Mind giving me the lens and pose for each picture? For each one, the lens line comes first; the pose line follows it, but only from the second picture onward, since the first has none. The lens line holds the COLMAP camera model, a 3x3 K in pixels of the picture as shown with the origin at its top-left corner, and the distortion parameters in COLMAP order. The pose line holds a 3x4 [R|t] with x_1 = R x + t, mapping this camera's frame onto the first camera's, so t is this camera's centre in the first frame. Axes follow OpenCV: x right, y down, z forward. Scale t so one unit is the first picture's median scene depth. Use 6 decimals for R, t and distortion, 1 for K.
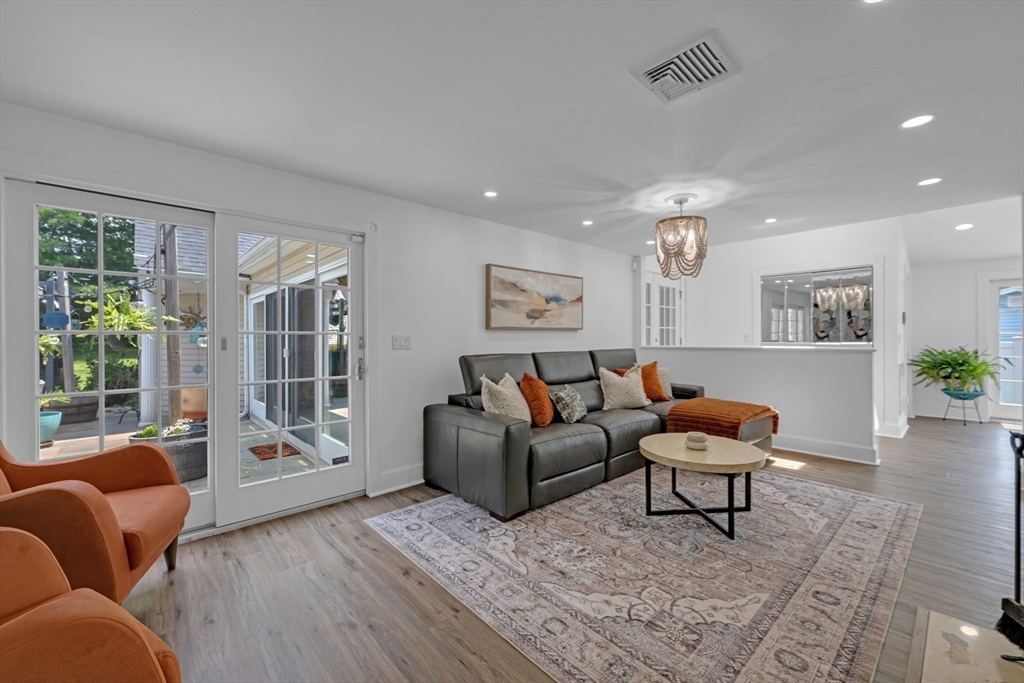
lens RADIAL K [[408.7, 0, 512.0], [0, 408.7, 341.5], [0, 0, 1]] dist [-0.008802, 0.000033]
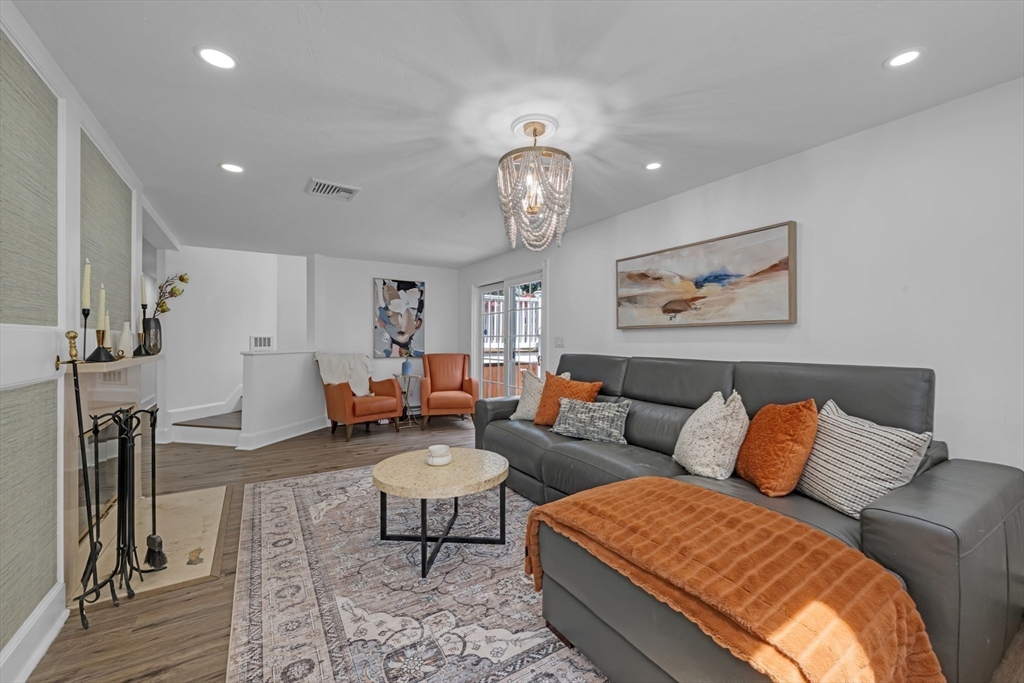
lens RADIAL K [[408.7, 0, 512.0], [0, 408.7, 341.5], [0, 0, 1]] dist [-0.008802, 0.000033]
pose [[-0.168588, 0.006791, -0.985663, 1.133525], [-0.008840, 0.999926, 0.008401, -0.009819], [0.985647, 0.010129, -0.168515, 1.139125]]
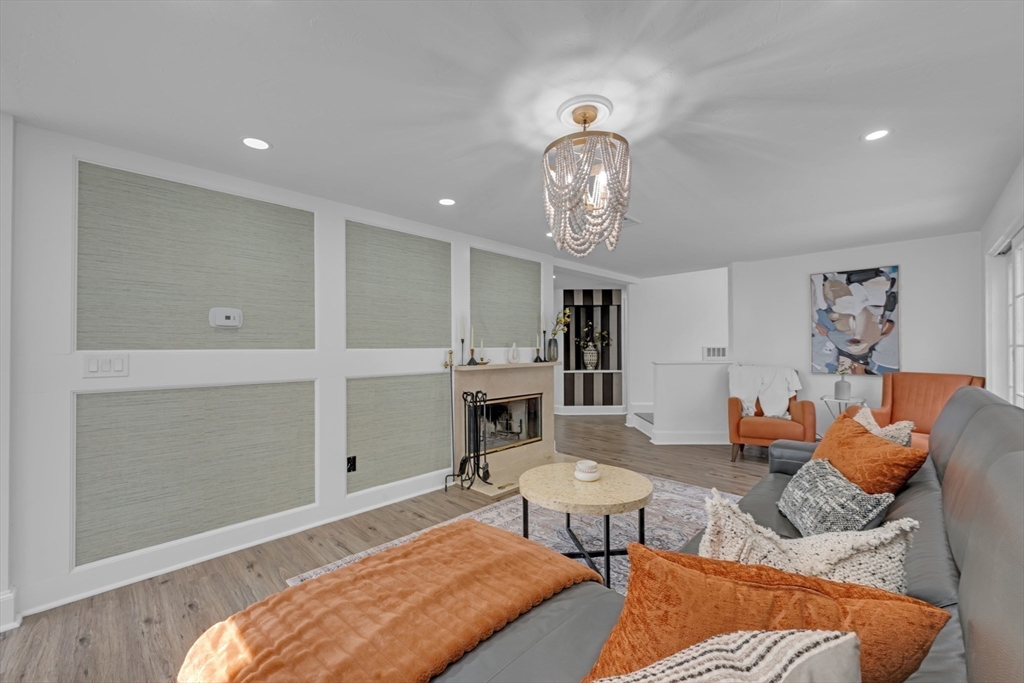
lens RADIAL K [[408.7, 0, 512.0], [0, 408.7, 341.5], [0, 0, 1]] dist [-0.008802, 0.000033]
pose [[-0.998408, 0.007944, -0.055835, 0.580895], [0.008359, 0.999939, -0.007208, -0.029166], [0.055774, -0.007663, -0.998414, 1.647239]]
